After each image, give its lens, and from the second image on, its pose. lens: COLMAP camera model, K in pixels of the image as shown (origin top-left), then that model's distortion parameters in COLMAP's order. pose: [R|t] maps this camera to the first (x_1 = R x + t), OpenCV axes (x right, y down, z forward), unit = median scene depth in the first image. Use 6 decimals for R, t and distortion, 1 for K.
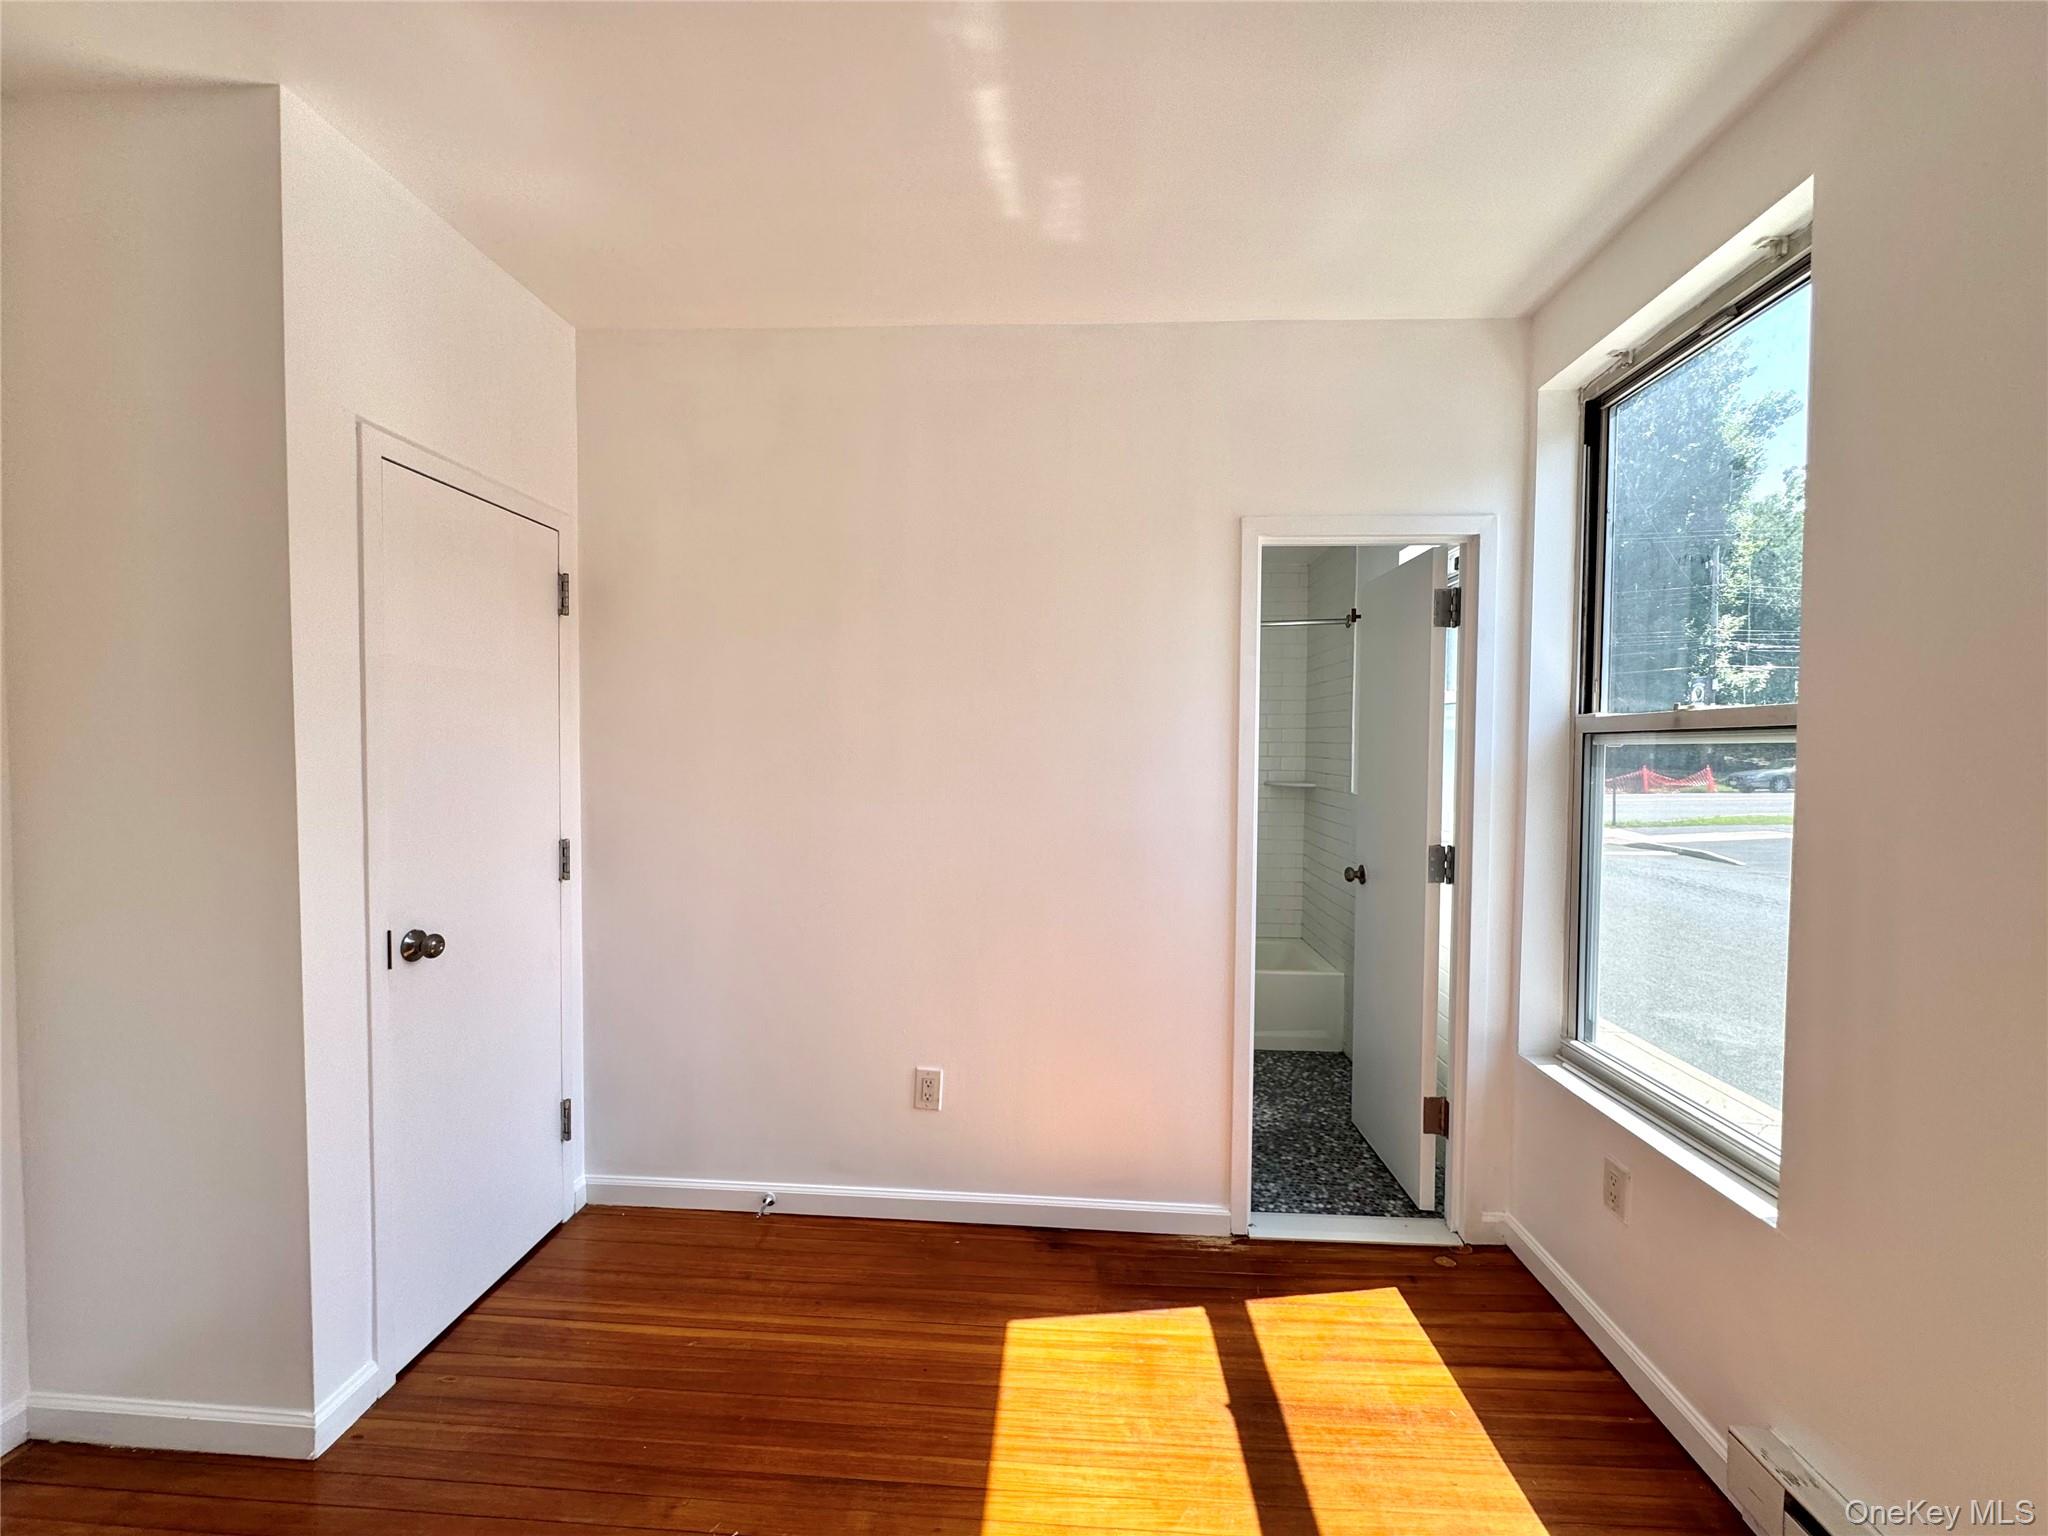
lens RADIAL K [[816.7, 0, 1024.0], [0, 816.7, 768.0], [0, 0, 1]] dist [-0.001987, 0.000682]
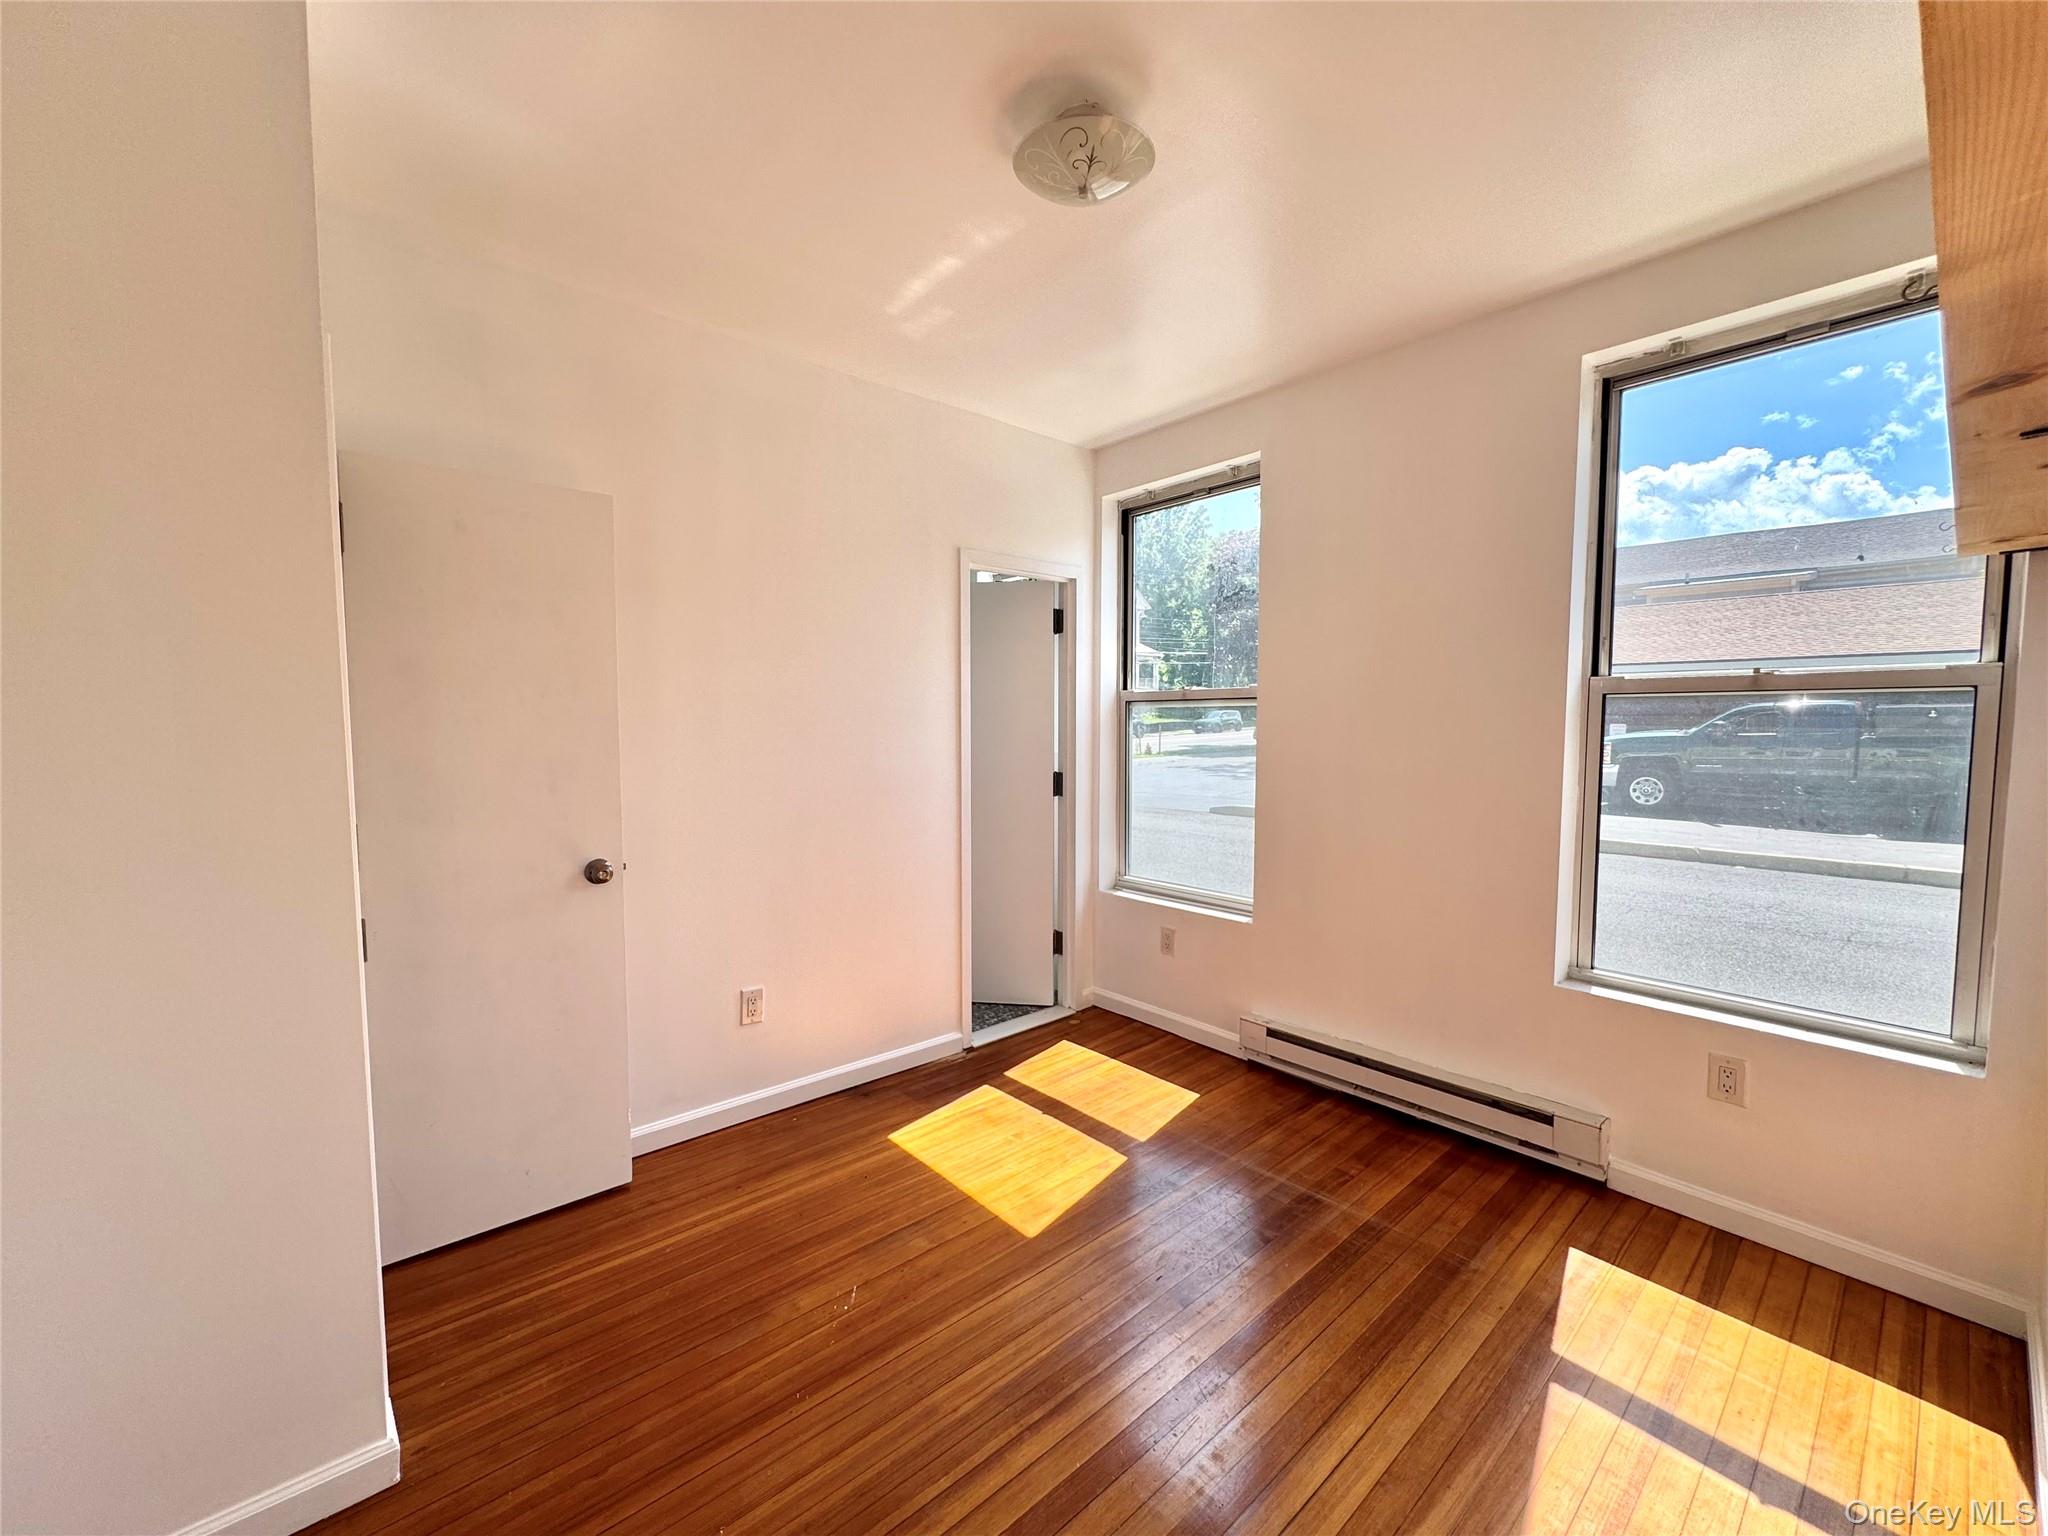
lens RADIAL K [[816.7, 0, 1024.0], [0, 816.7, 768.0], [0, 0, 1]] dist [-0.001987, 0.000682]
pose [[0.714456, -0.051840, 0.697757, -0.736690], [0.025679, 0.998522, 0.047891, 0.011264], [-0.699209, -0.016298, 0.714732, -0.108676]]
